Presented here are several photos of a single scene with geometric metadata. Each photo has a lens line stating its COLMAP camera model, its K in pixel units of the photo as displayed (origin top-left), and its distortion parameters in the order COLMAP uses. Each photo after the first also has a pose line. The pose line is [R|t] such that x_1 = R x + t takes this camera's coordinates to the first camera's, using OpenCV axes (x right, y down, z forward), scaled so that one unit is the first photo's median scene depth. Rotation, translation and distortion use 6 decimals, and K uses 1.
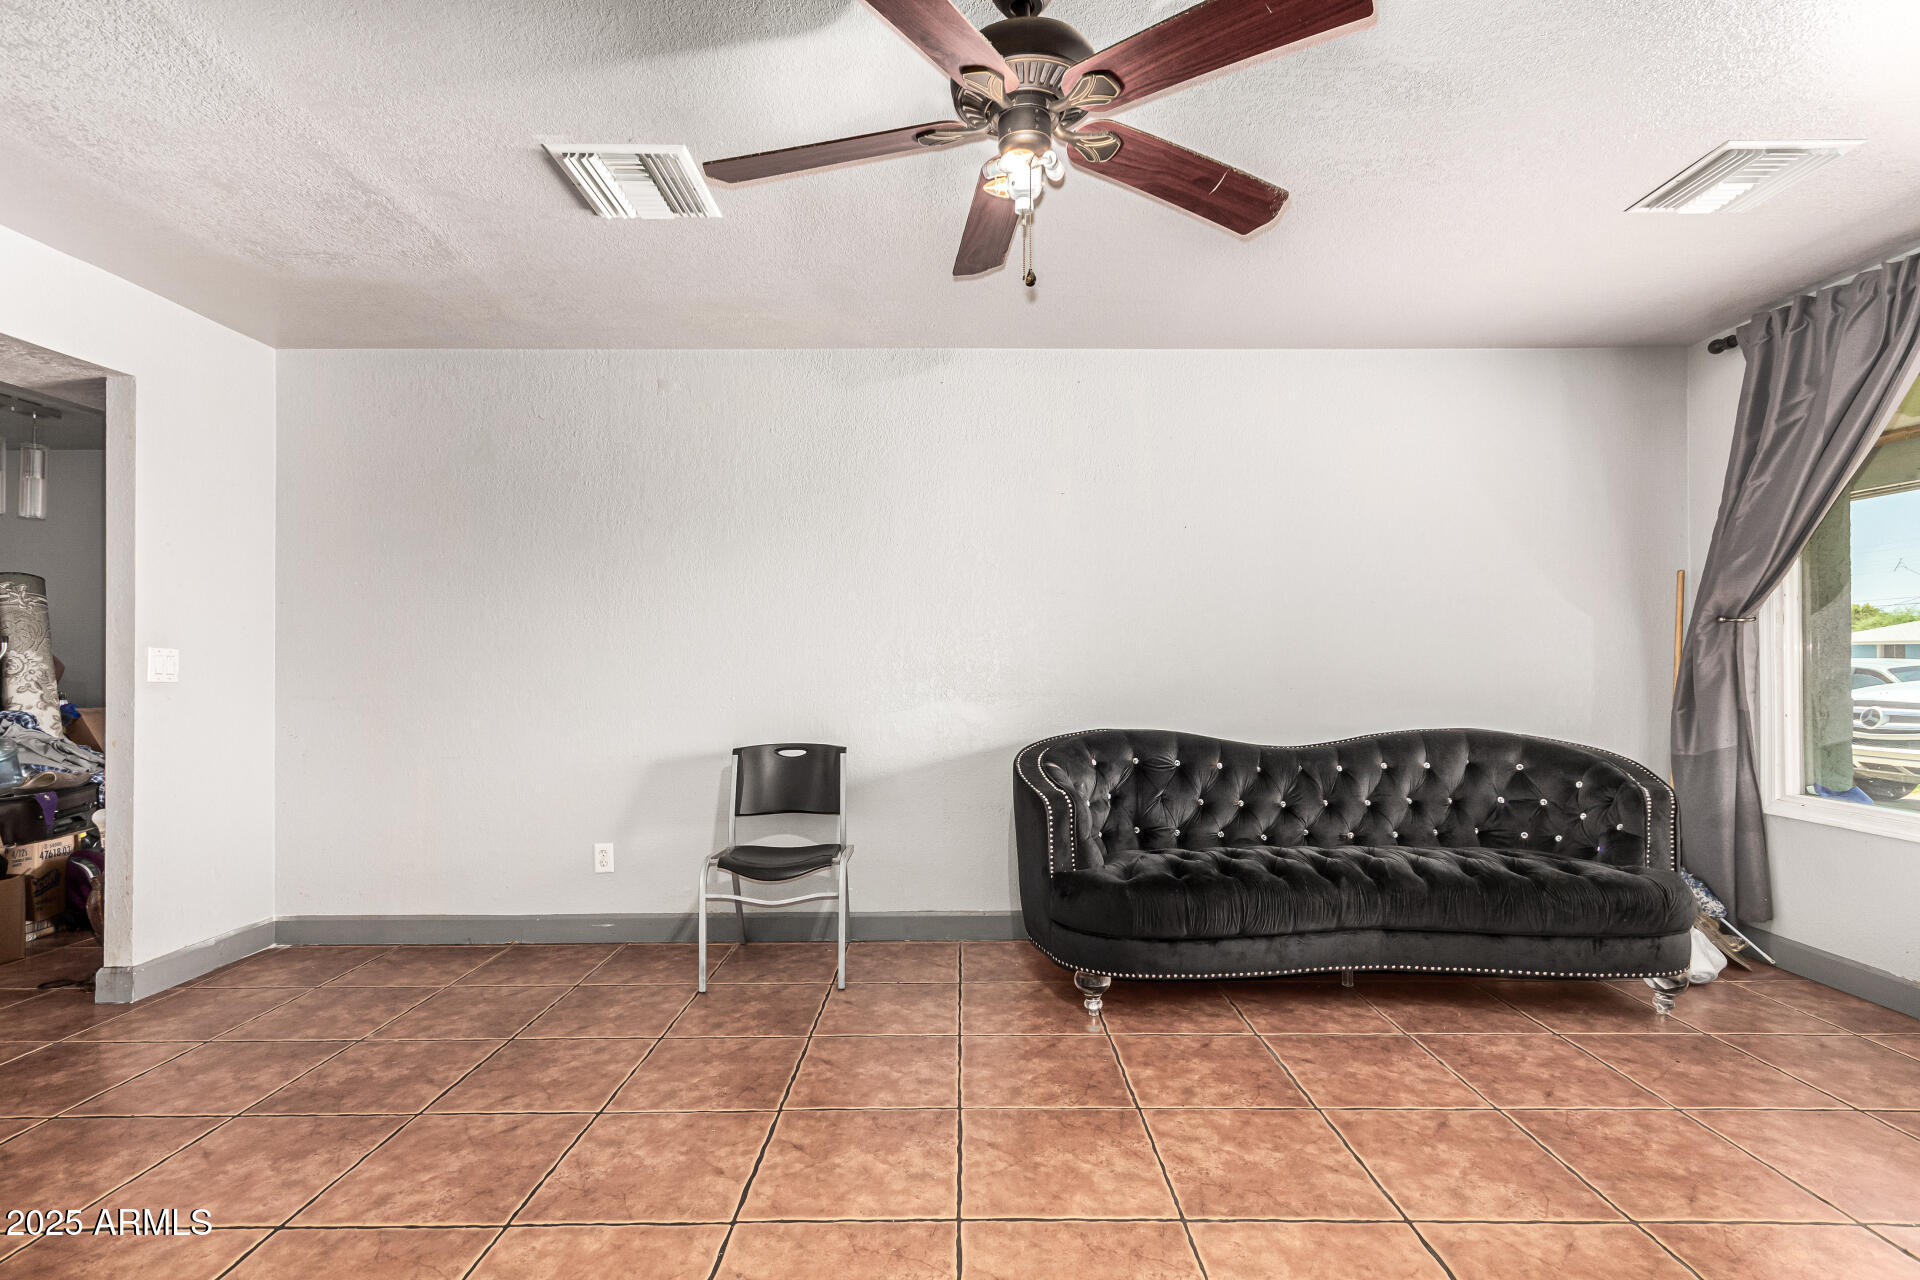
lens RADIAL K [[927.6, 0, 963.4], [0, 927.6, 644.6], [0, 0, 1]] dist [0.013288, 0.000792]
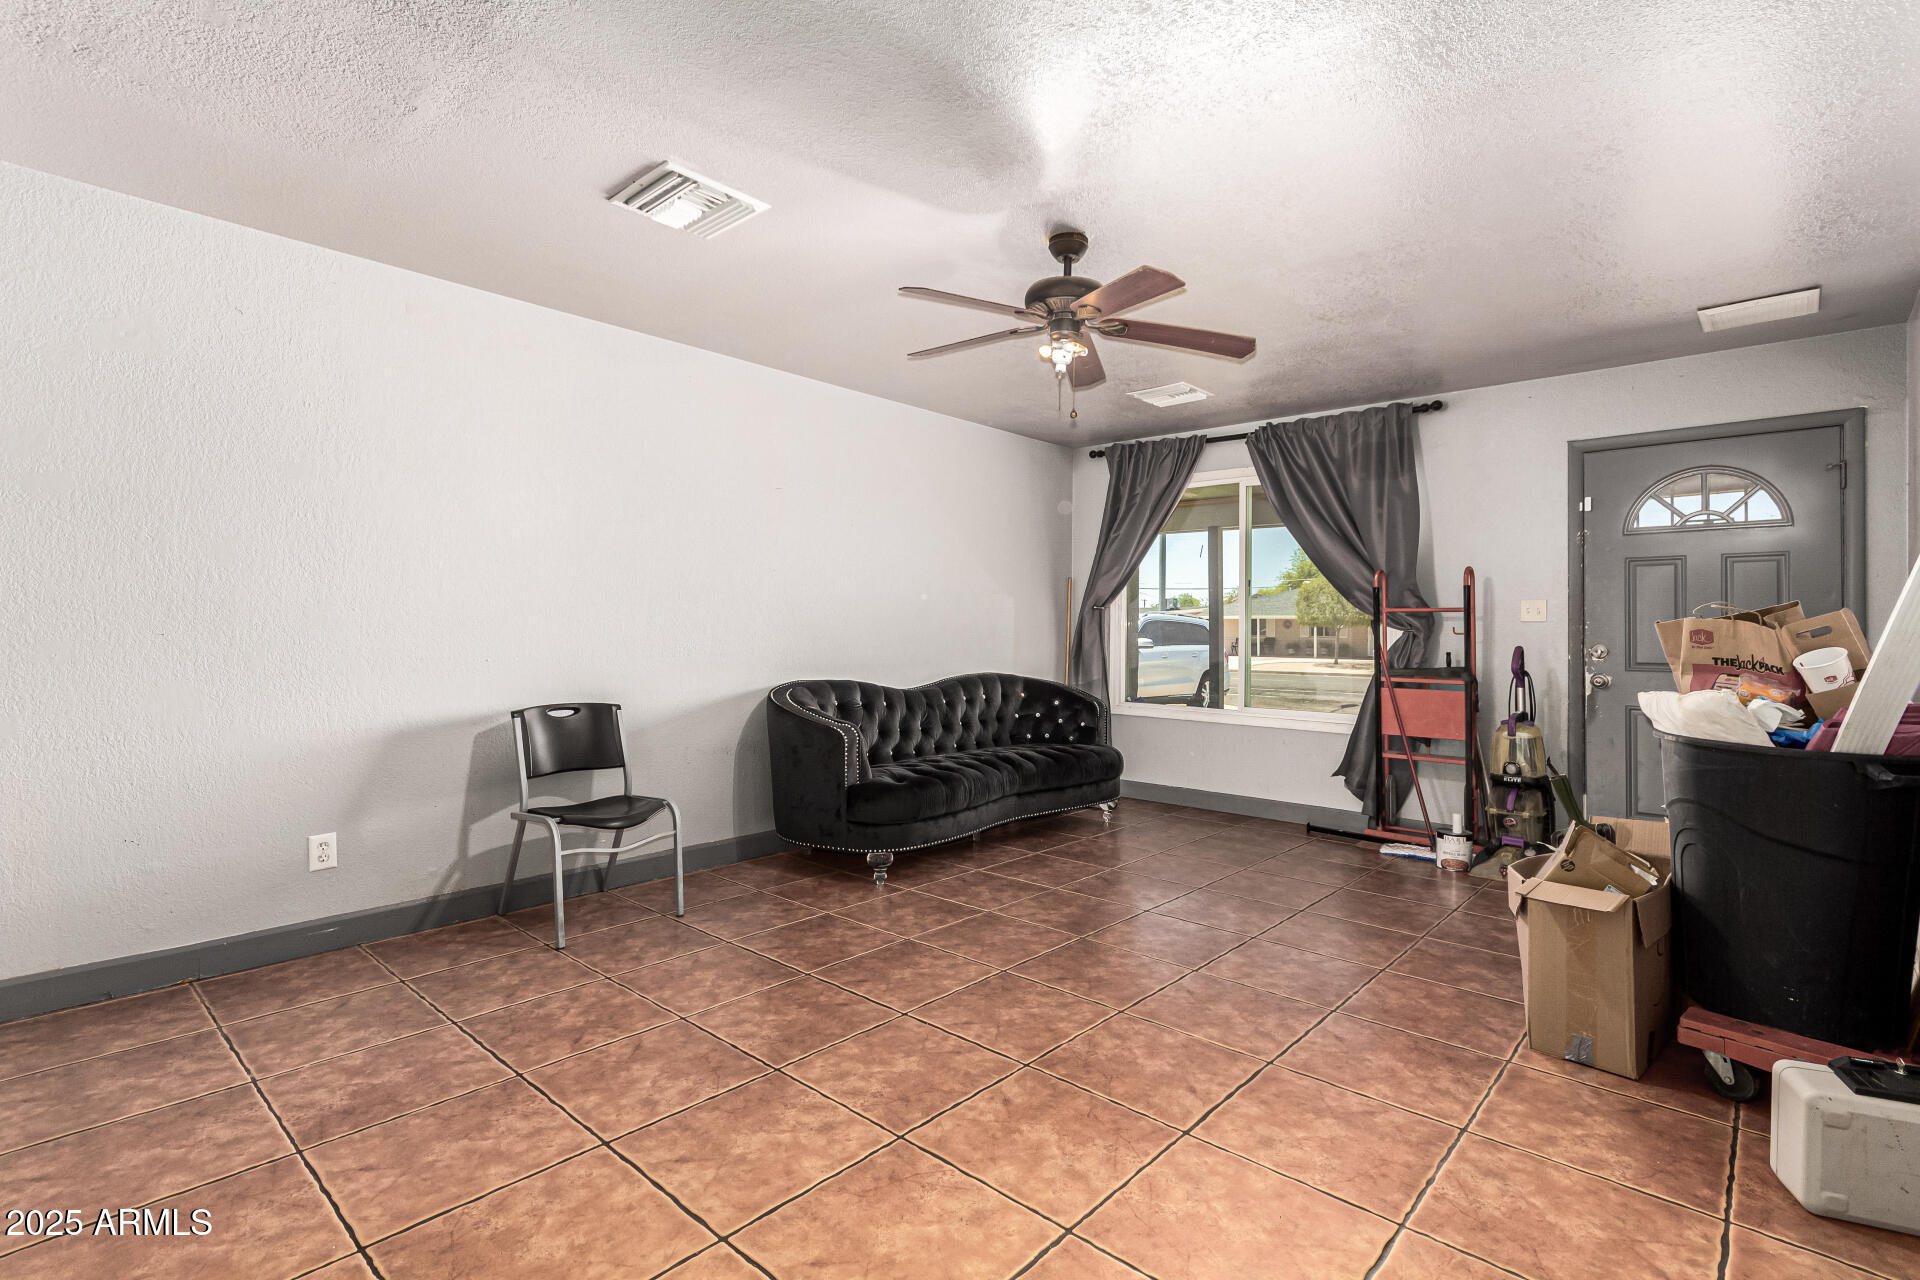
lens RADIAL K [[886.6, 0, 953.3], [0, 886.6, 656.8], [0, 0, 1]] dist [0.003772, 0.001663]
pose [[0.682127, -0.011711, 0.731140, -0.635048], [-0.016390, 0.999376, 0.031299, 0.018263], [-0.731050, -0.033333, 0.681509, 0.035180]]
